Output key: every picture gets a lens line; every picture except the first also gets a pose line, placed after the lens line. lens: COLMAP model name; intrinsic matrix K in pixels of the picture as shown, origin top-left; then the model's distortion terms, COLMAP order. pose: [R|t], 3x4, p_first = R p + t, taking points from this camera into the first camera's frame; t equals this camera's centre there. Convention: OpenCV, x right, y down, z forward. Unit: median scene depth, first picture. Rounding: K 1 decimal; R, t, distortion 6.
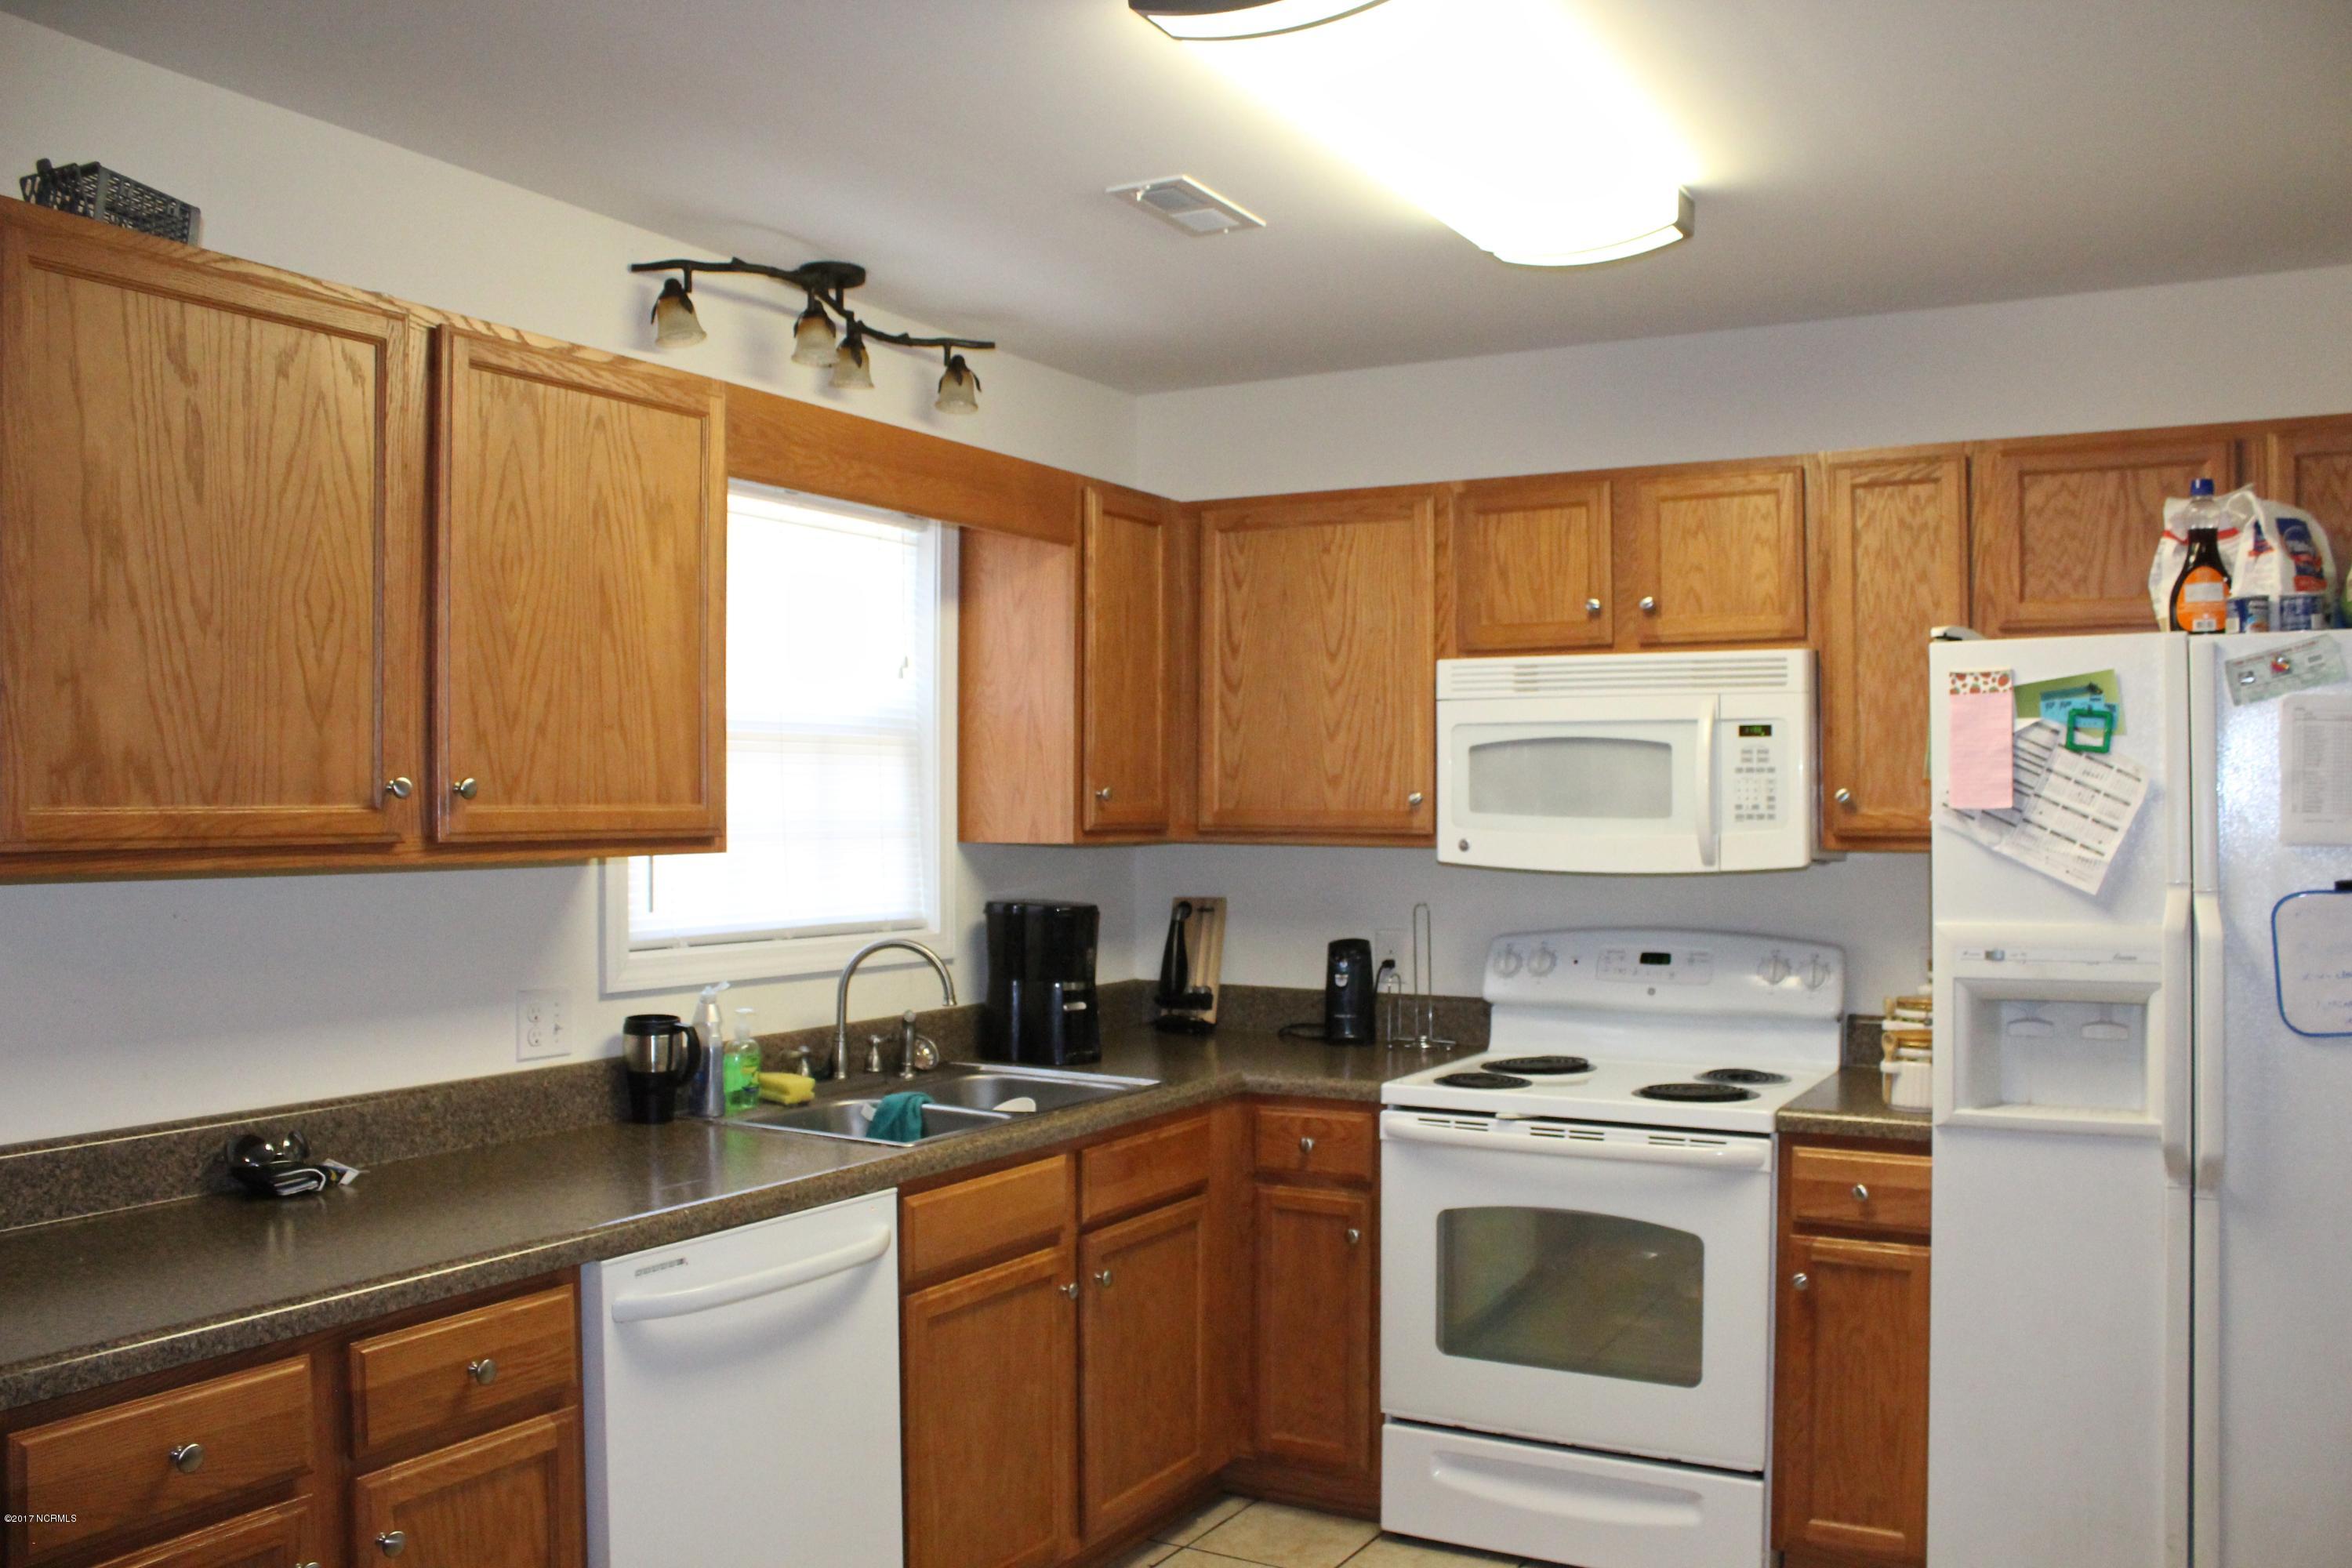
lens RADIAL K [[1920.6, 0, 1176.0], [0, 1920.6, 784.0], [0, 0, 1]] dist [-0.162035, 0.120037]
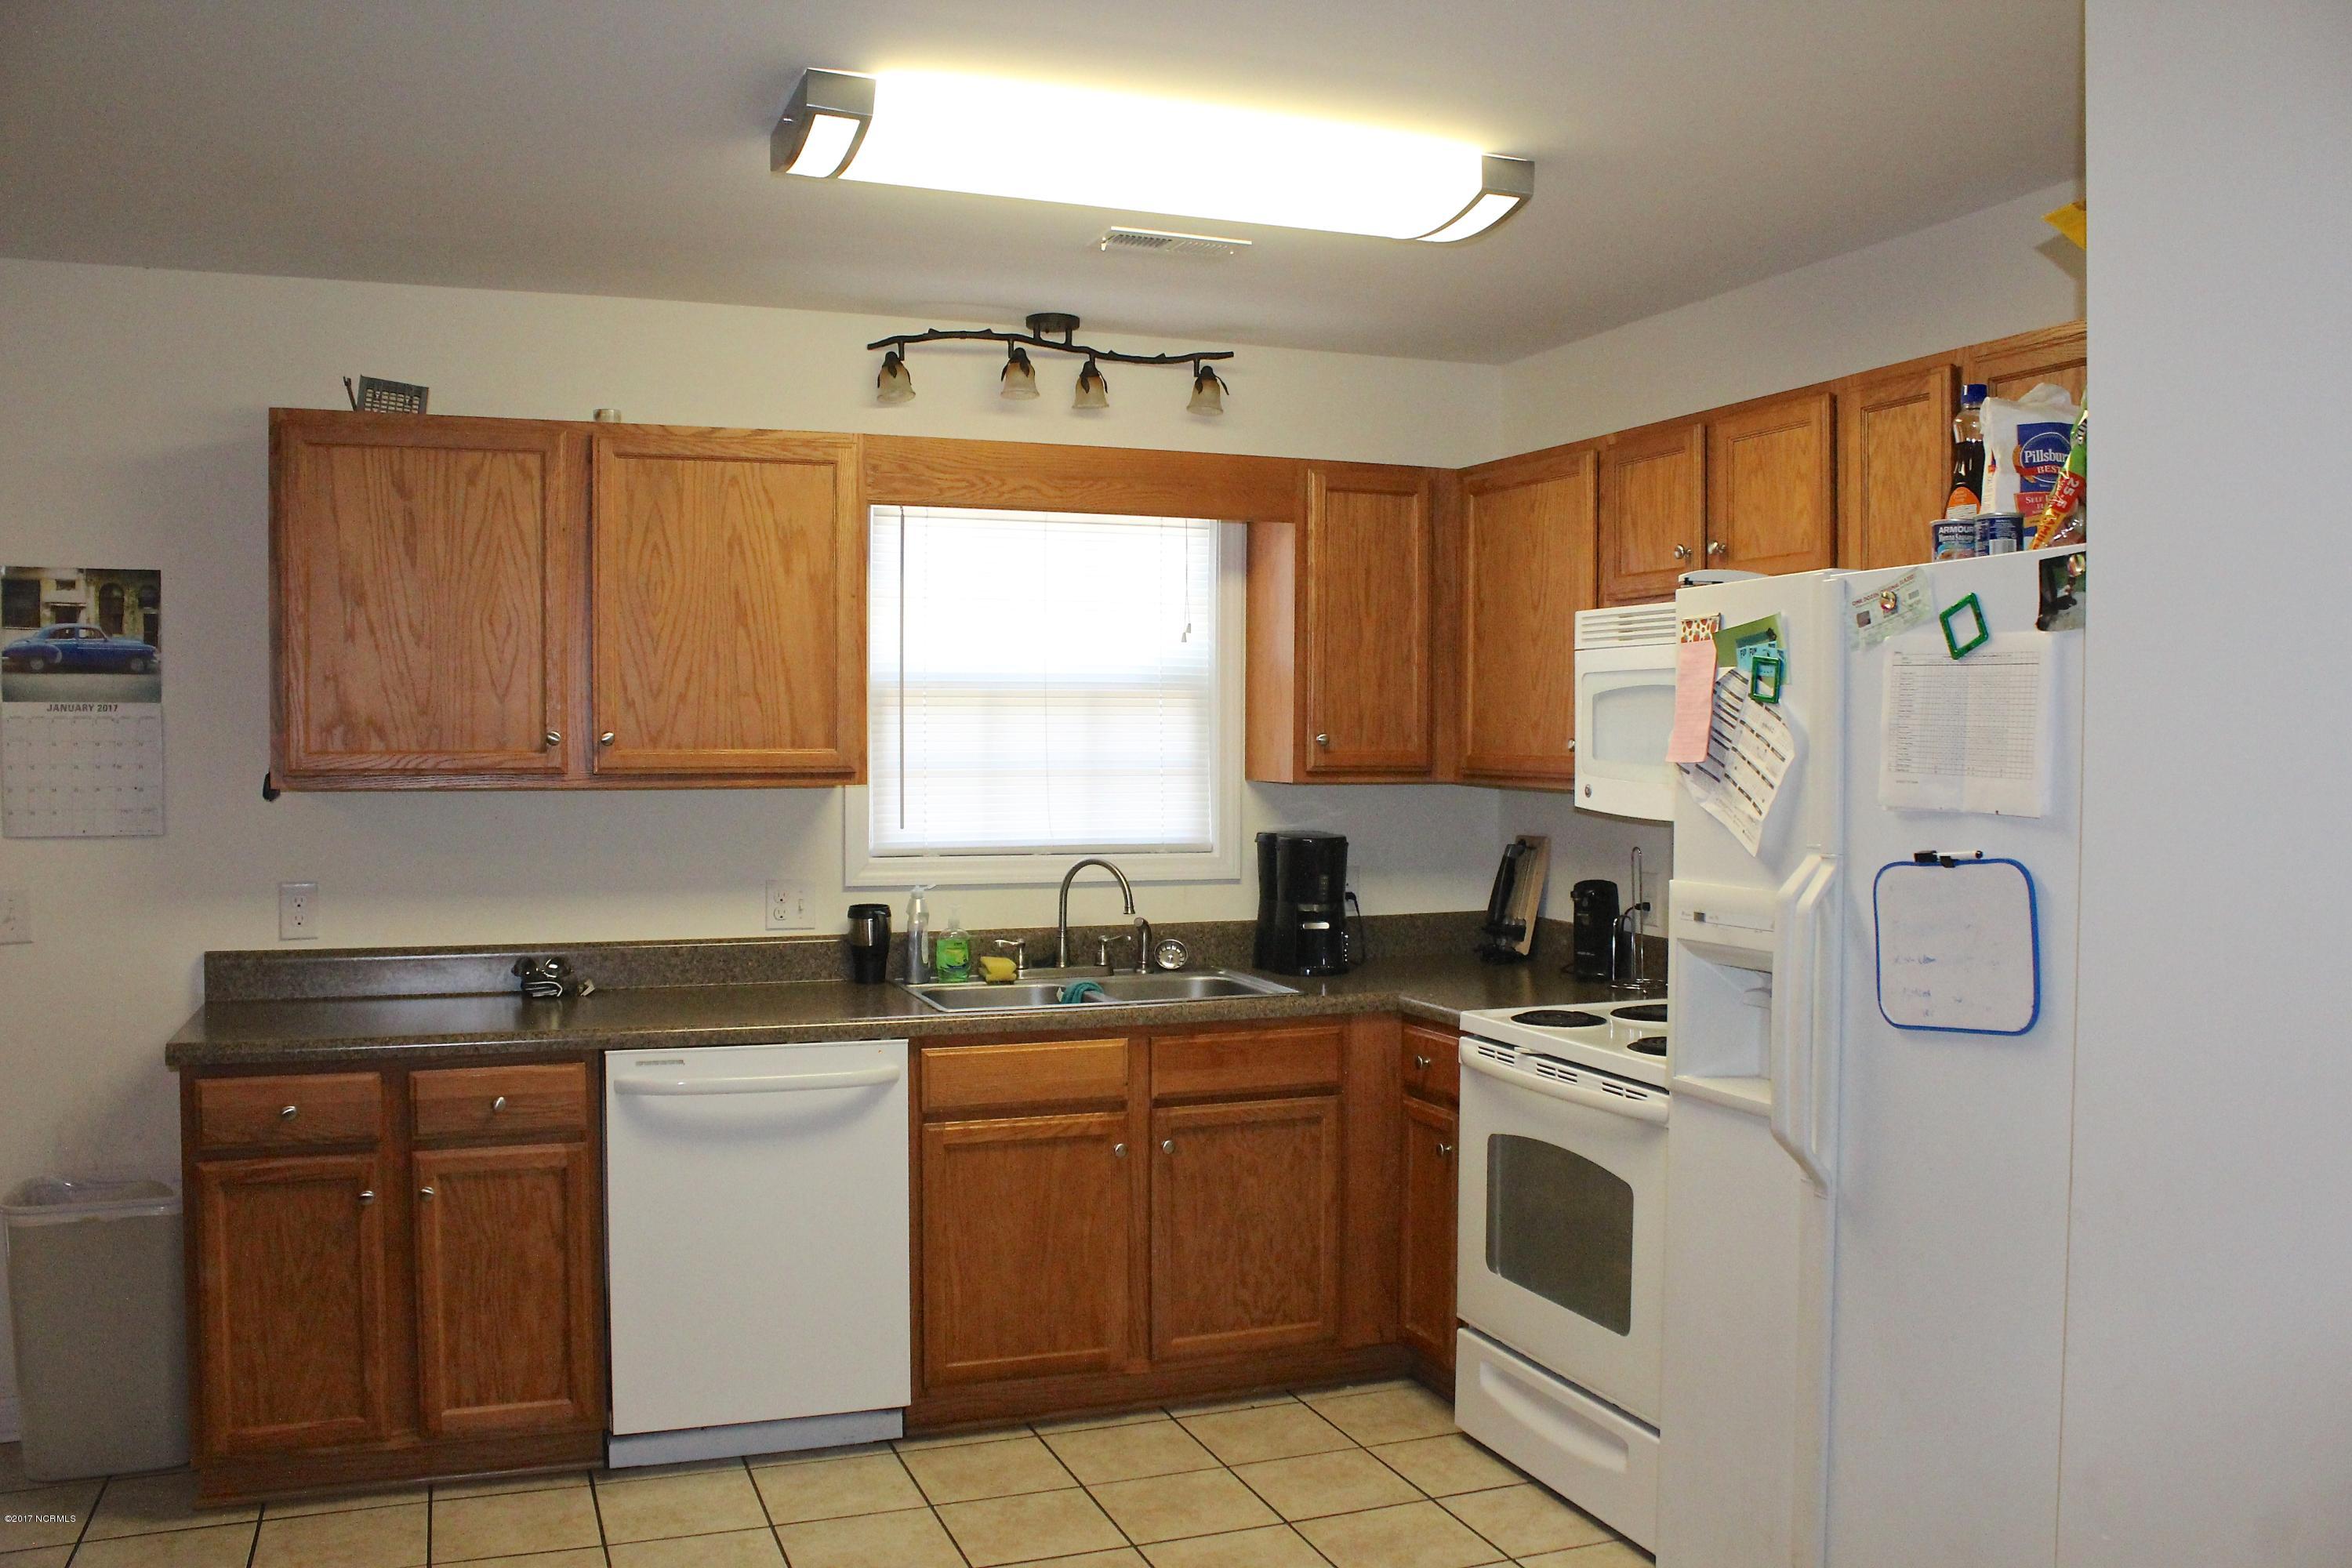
lens RADIAL K [[1920.6, 0, 1176.0], [0, 1920.6, 784.0], [0, 0, 1]] dist [-0.162035, 0.120037]
pose [[0.780059, 0.018007, -0.625447, 0.735837], [0.003691, 0.999436, 0.033378, -0.008131], [0.625695, -0.028345, 0.779553, 0.074785]]
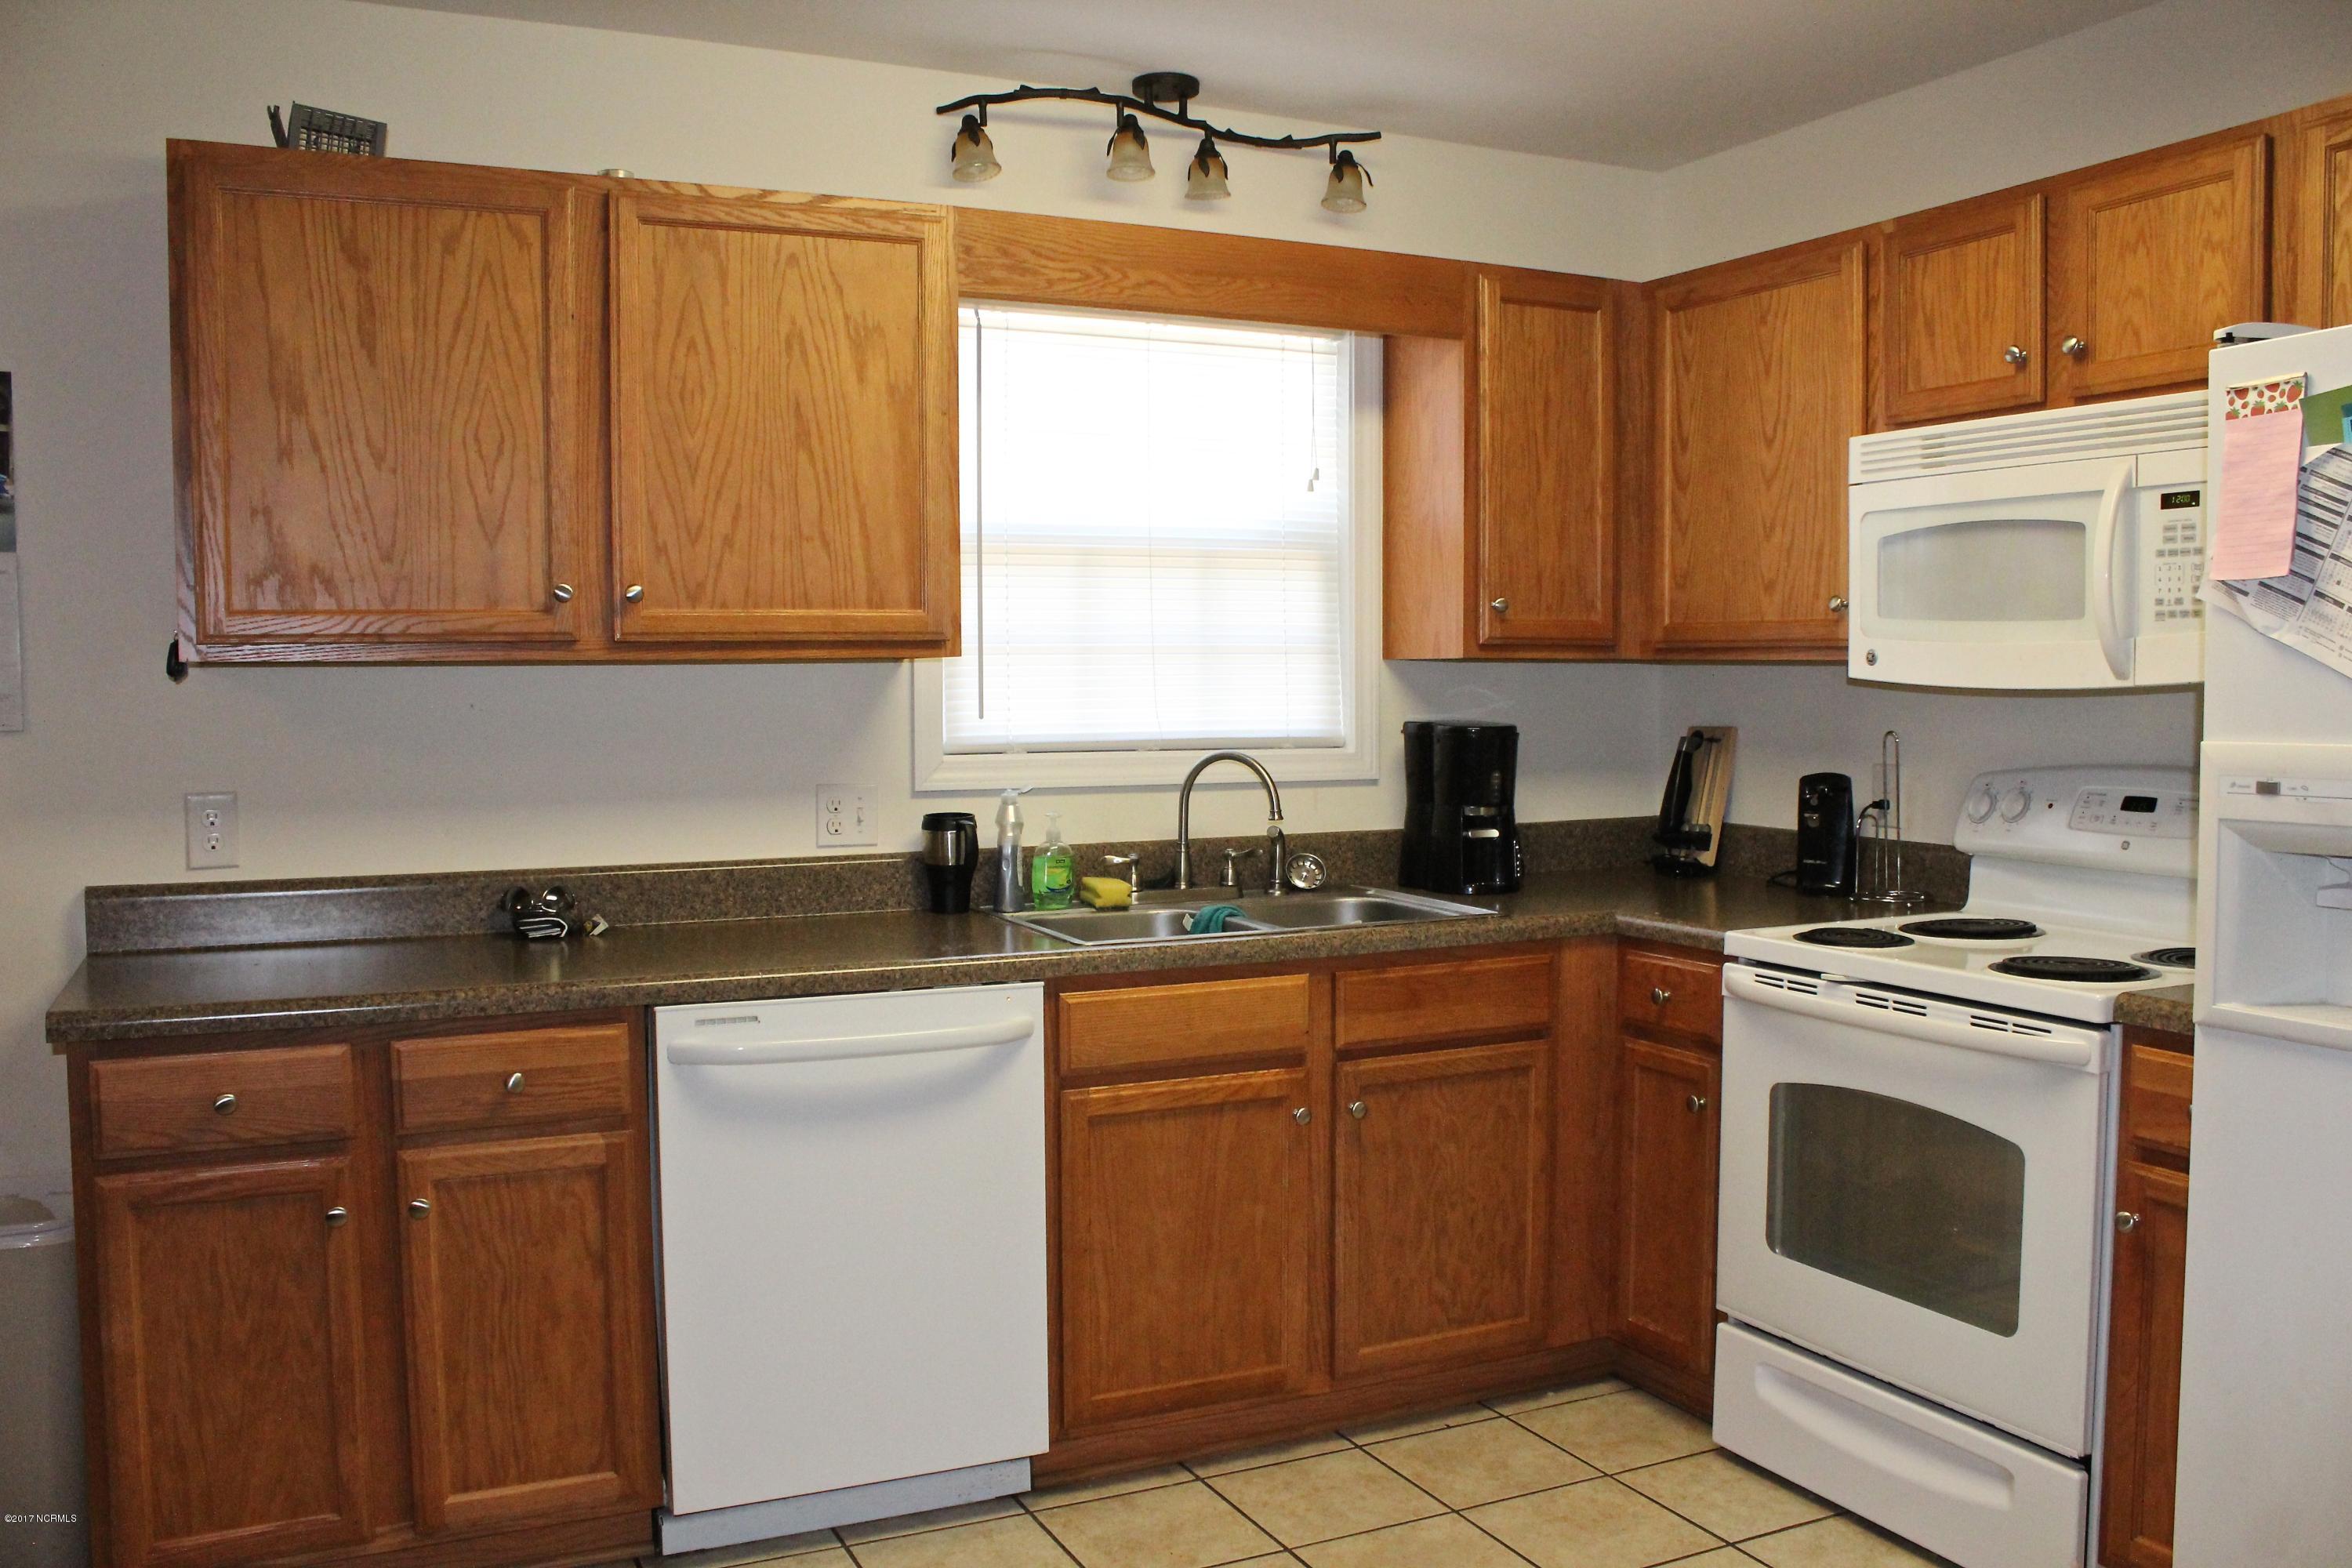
lens RADIAL K [[1920.6, 0, 1176.0], [0, 1920.6, 784.0], [0, 0, 1]] dist [-0.162035, 0.120037]
pose [[0.827341, 0.028545, -0.560974, 0.429696], [0.010034, 0.997797, 0.065571, 0.035874], [0.561611, -0.059878, 0.825232, 0.178011]]
